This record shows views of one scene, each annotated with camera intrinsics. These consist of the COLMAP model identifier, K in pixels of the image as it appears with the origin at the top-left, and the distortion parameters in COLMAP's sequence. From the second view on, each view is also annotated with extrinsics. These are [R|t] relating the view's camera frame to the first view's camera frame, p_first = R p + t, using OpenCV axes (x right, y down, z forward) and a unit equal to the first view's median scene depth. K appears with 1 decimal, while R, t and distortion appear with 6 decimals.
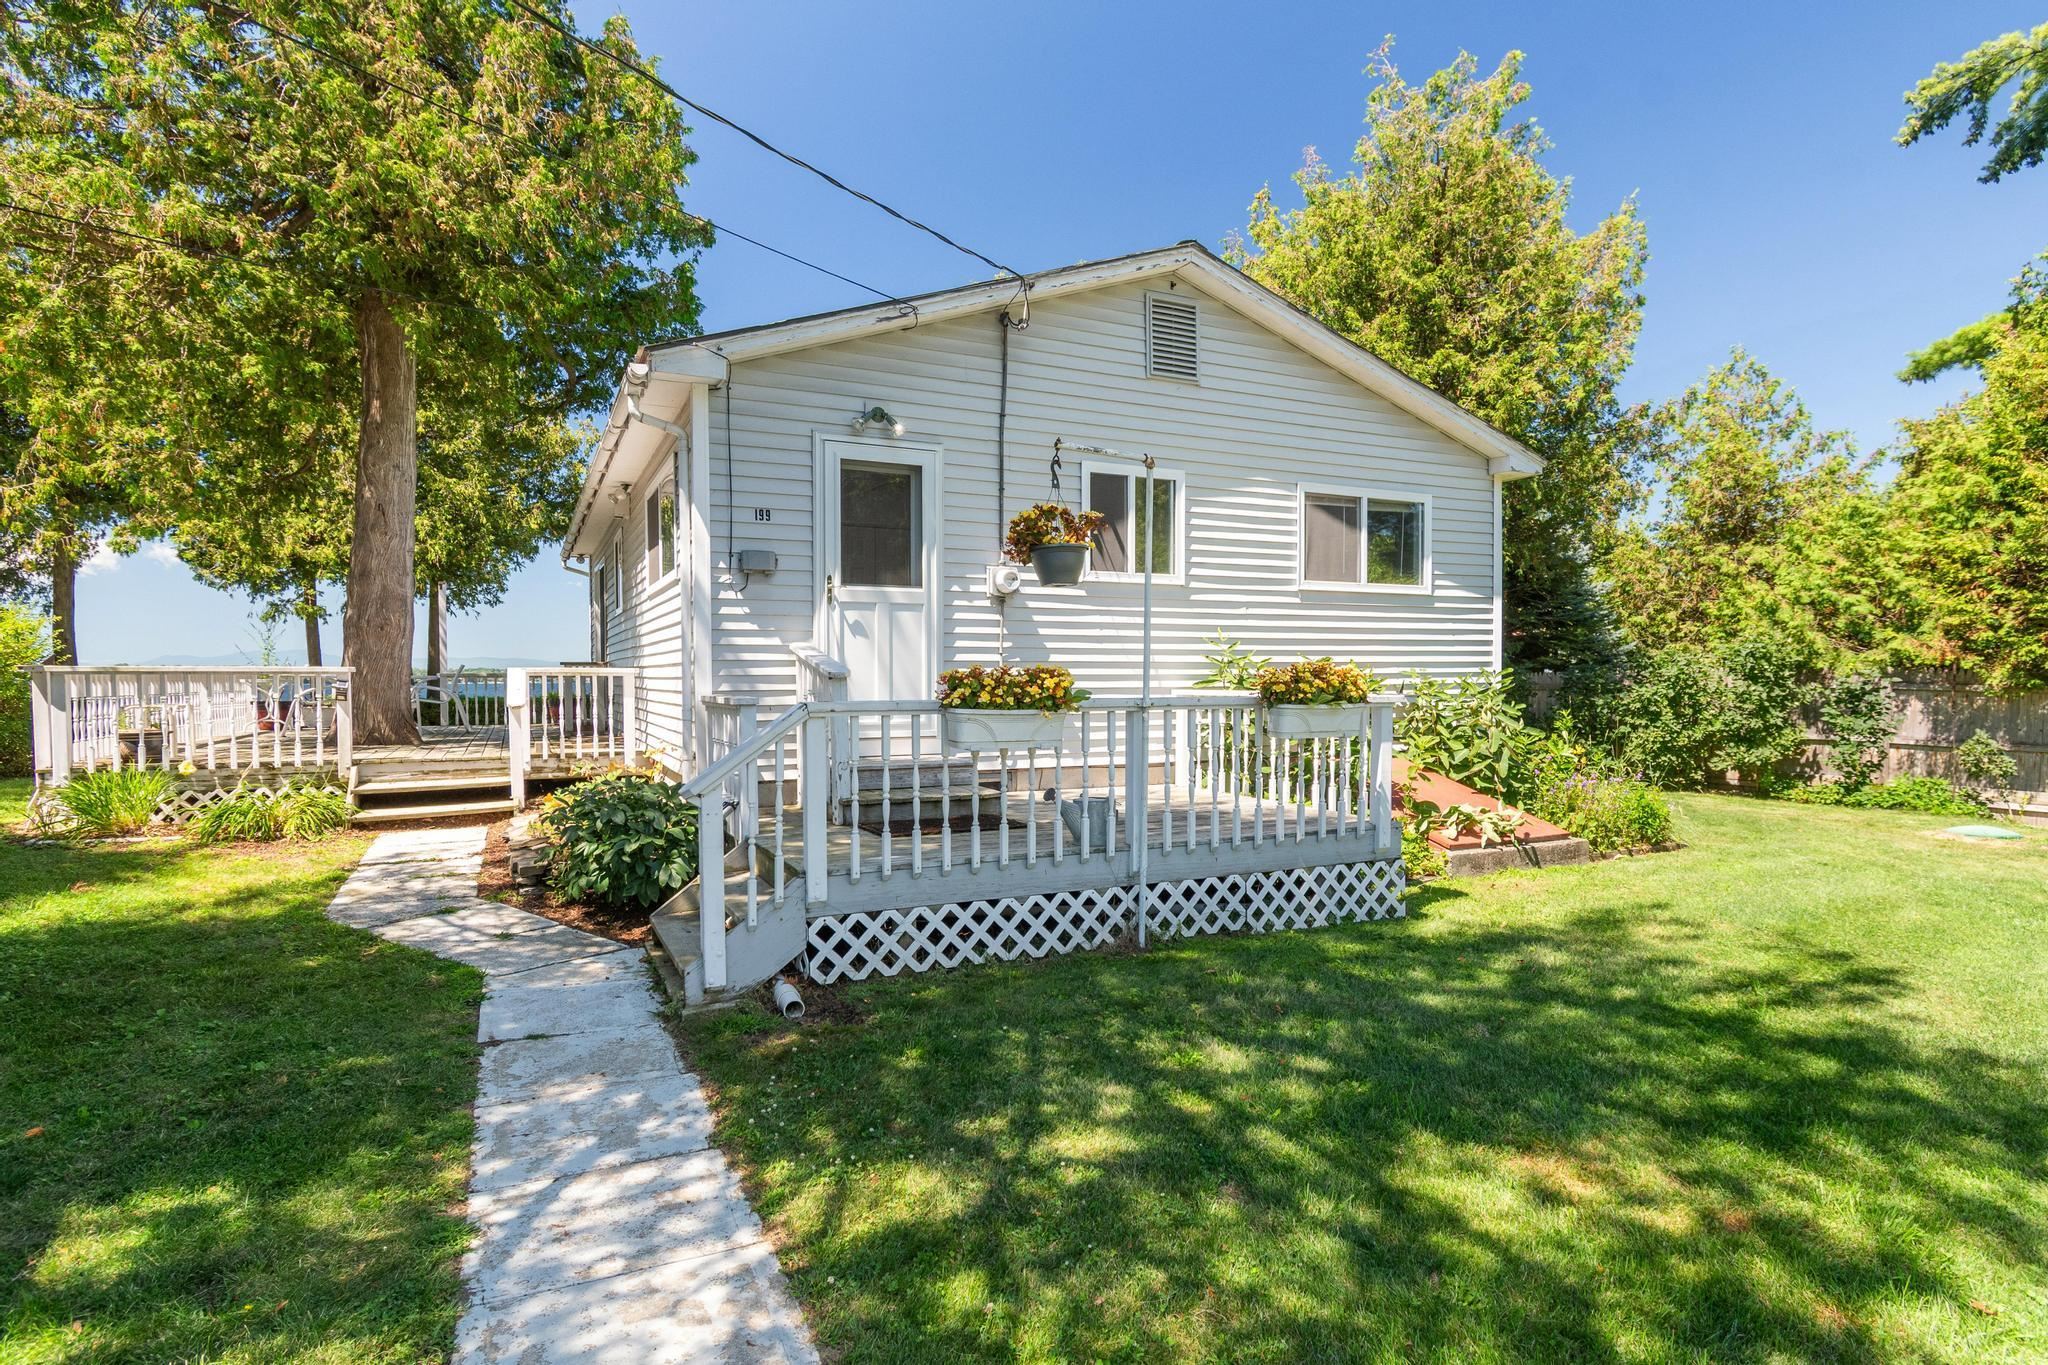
lens RADIAL K [[1026.5, 0, 1012.1], [0, 1026.5, 693.3], [0, 0, 1]] dist [0.005614, -0.001109]
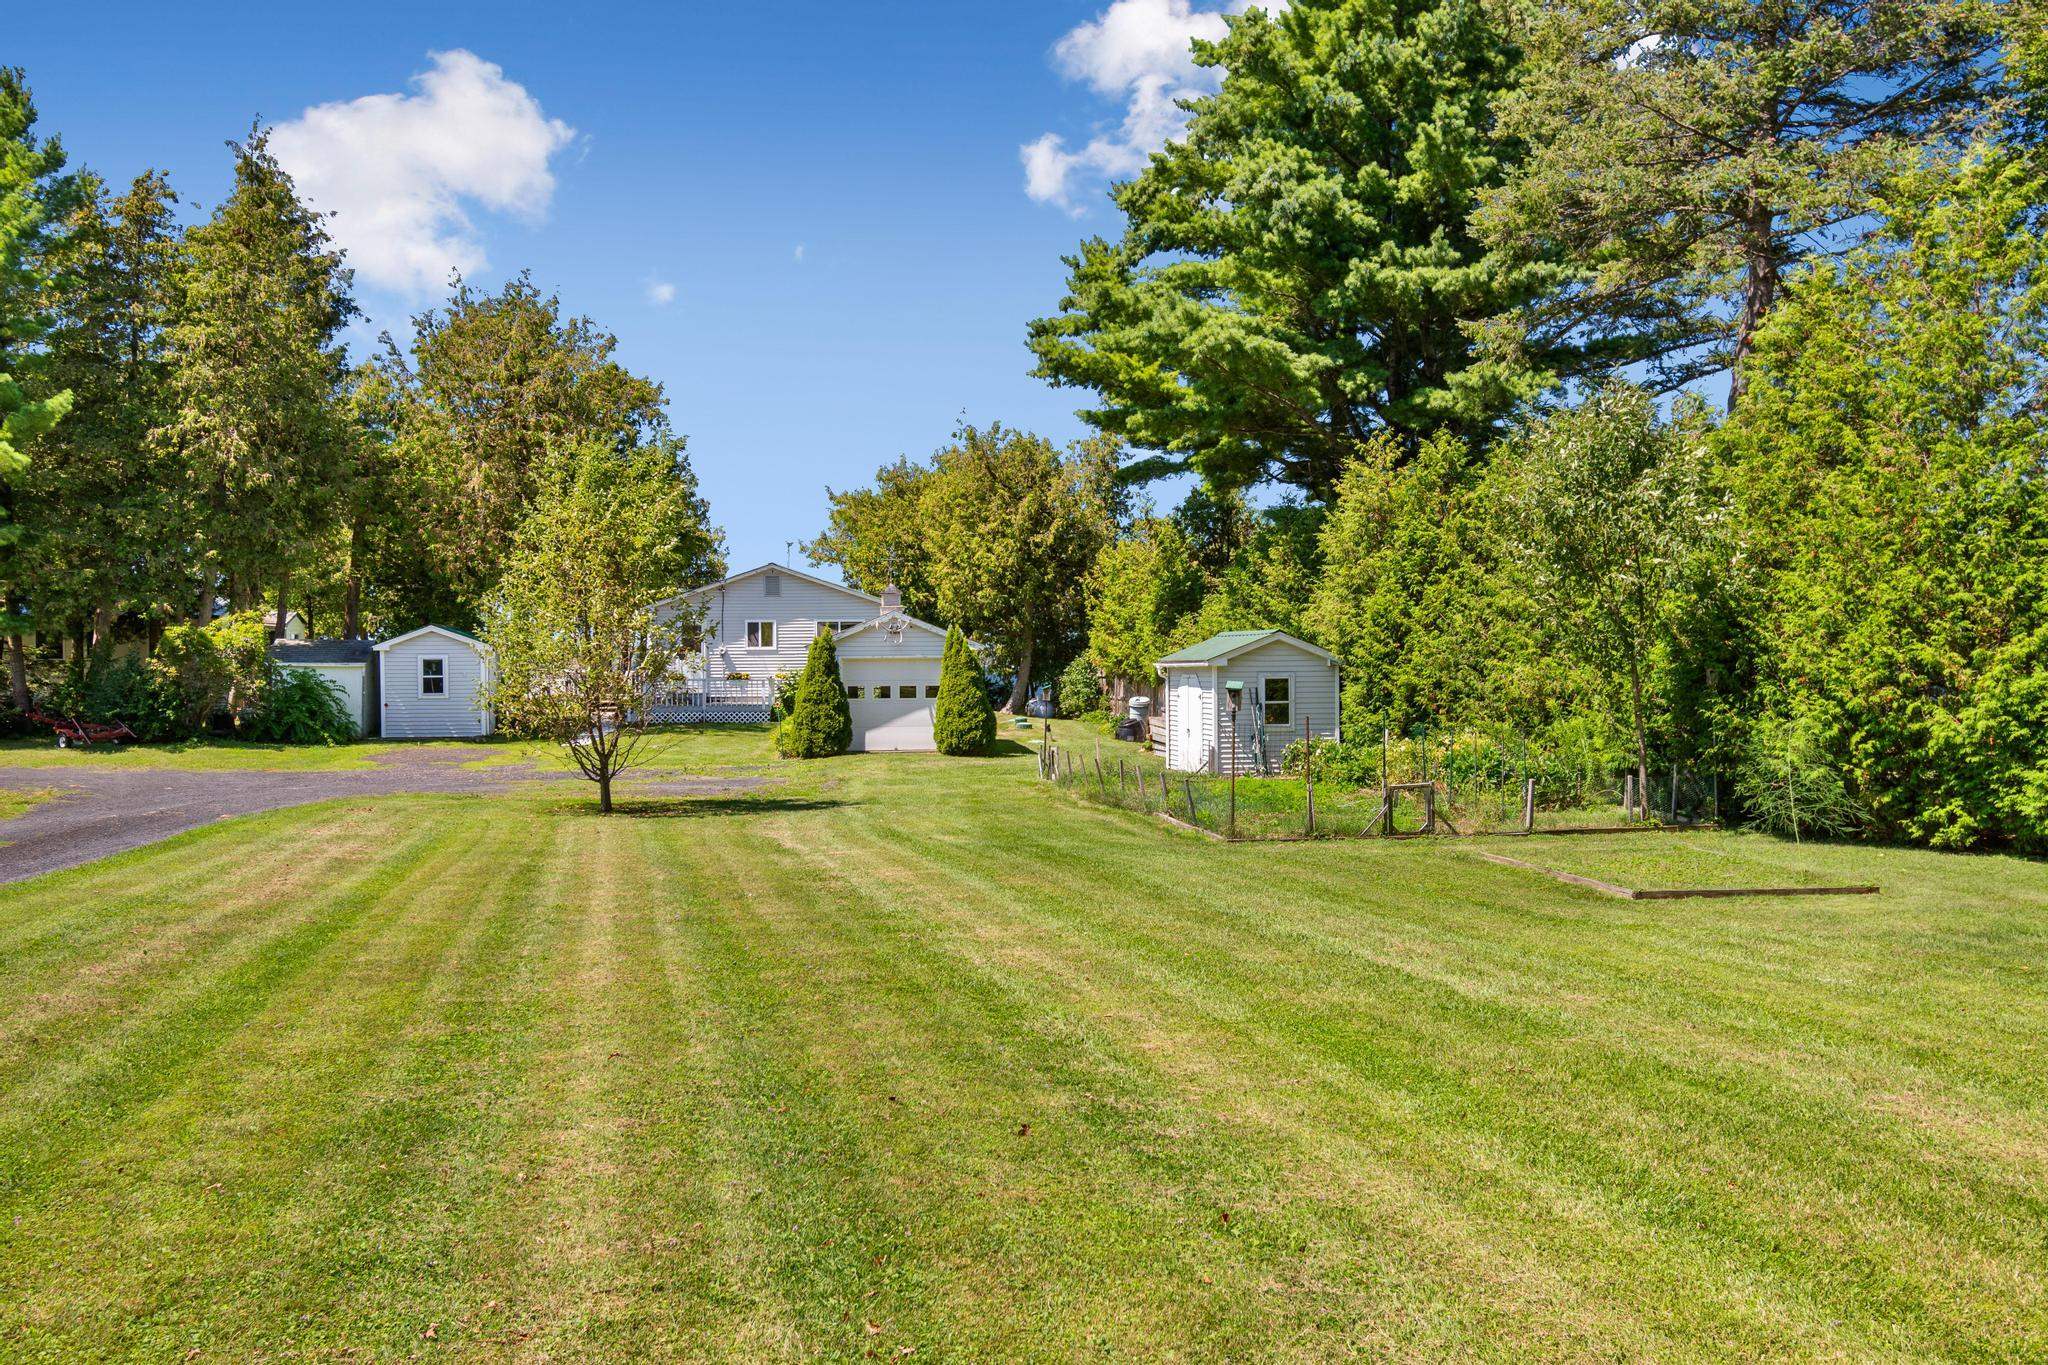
lens RADIAL K [[1741.1, 0, 1023.0], [0, 1741.1, 678.9], [0, 0, 1]] dist [-0.007432, -0.023328]
pose [[0.932705, 0.004032, -0.360617, 3.376665], [-0.005660, 0.999978, -0.003459, 0.019422], [0.360595, 0.005267, 0.932707, -4.717044]]
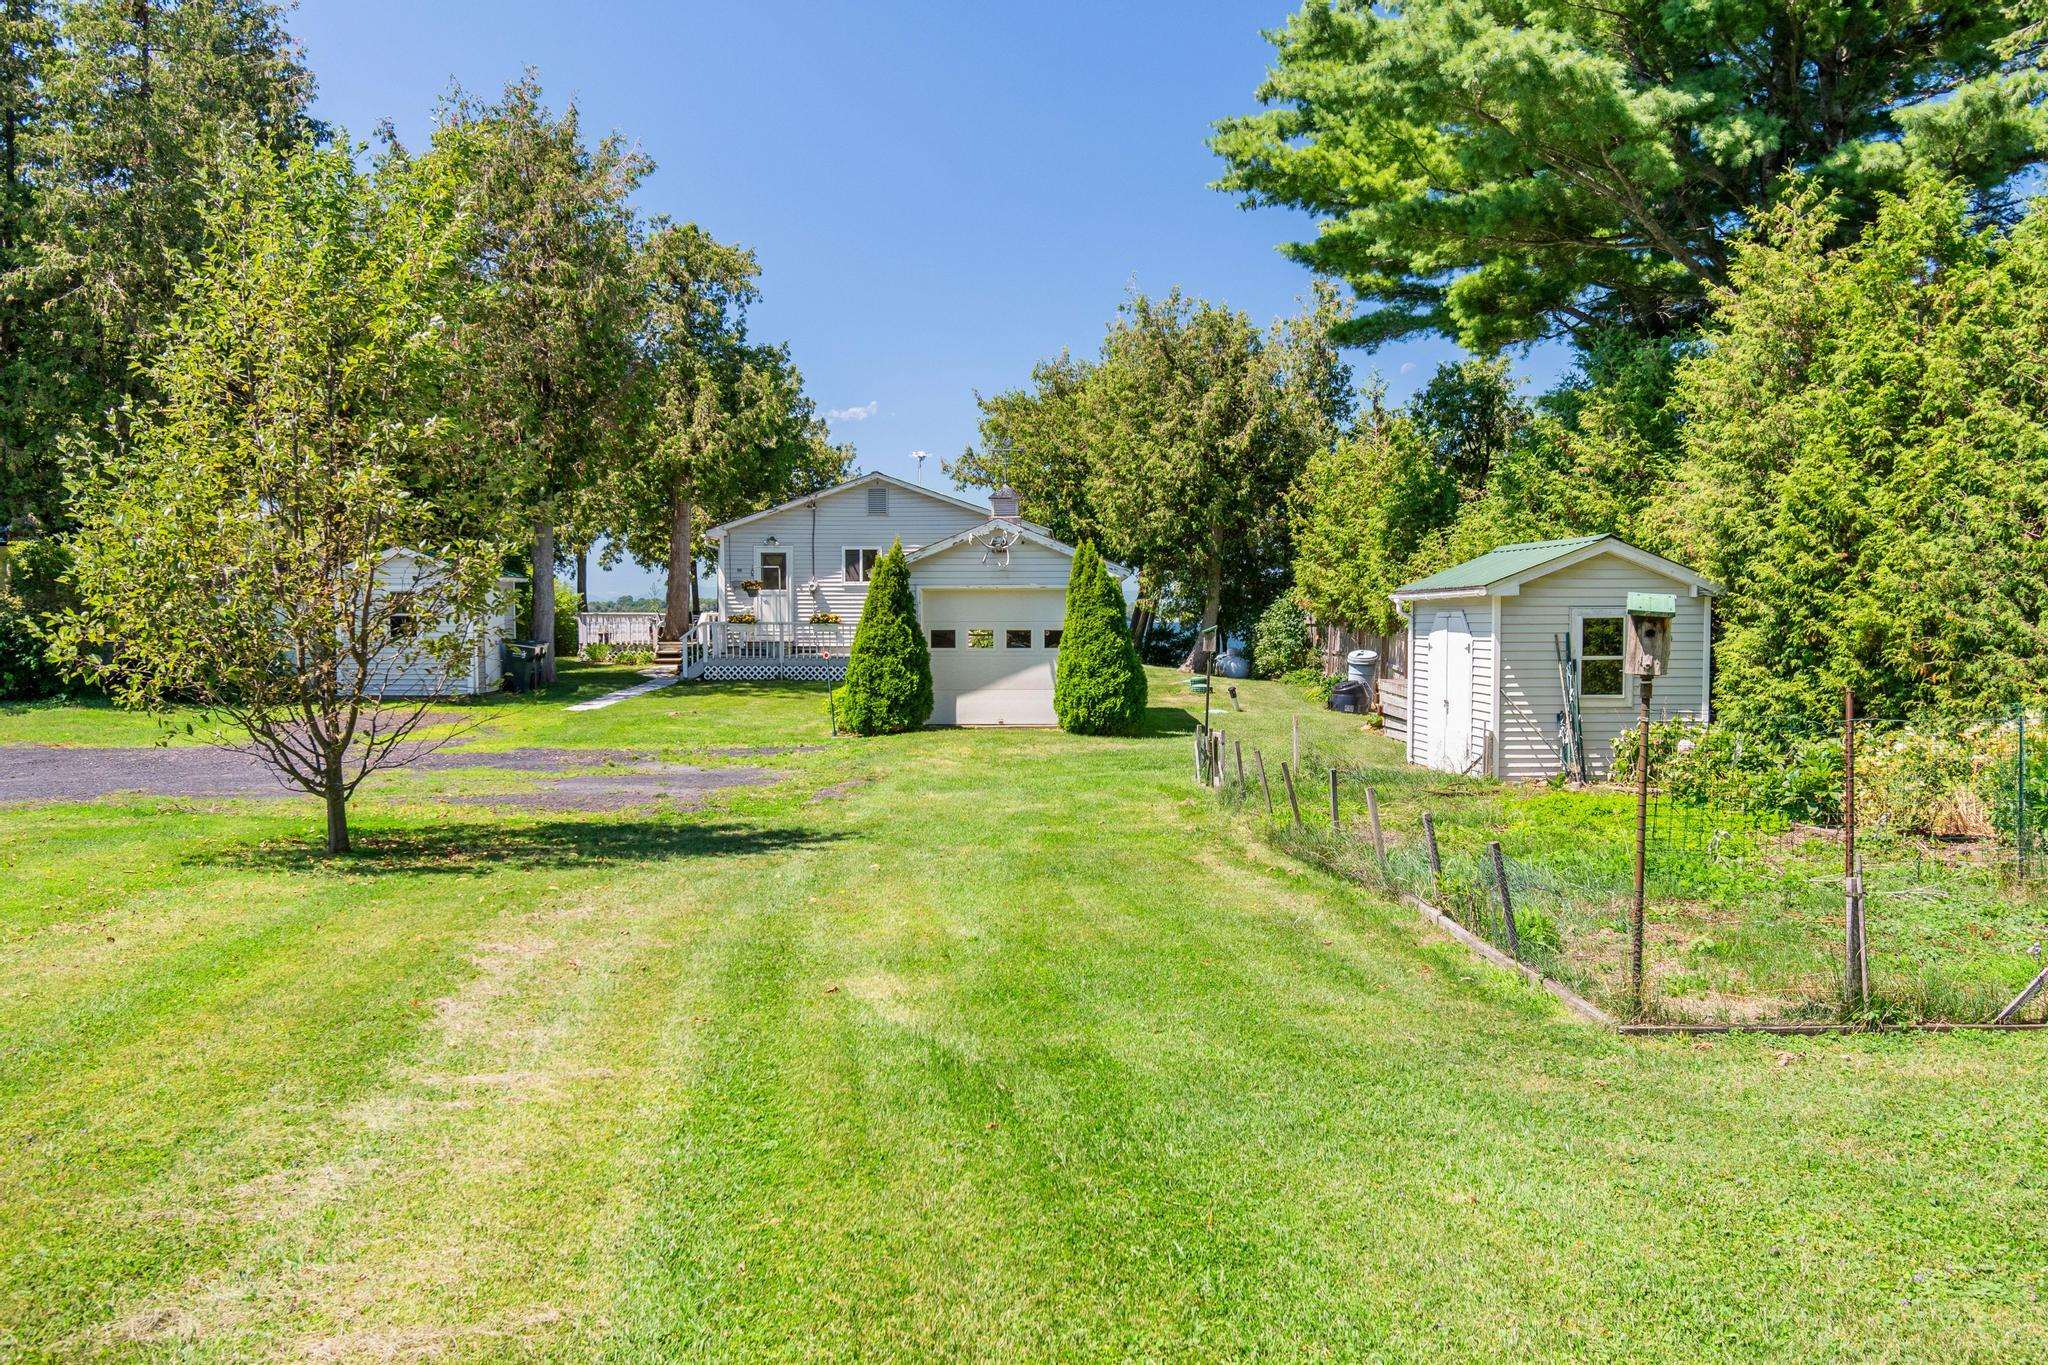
lens RADIAL K [[1741.1, 0, 1054.8], [0, 1741.1, 706.0], [0, 0, 1]] dist [-0.007432, -0.023328]
pose [[0.889814, 0.029460, -0.455371, 2.888265], [-0.013778, 0.999193, 0.037719, 0.042668], [0.456115, -0.027289, 0.889503, -3.197812]]
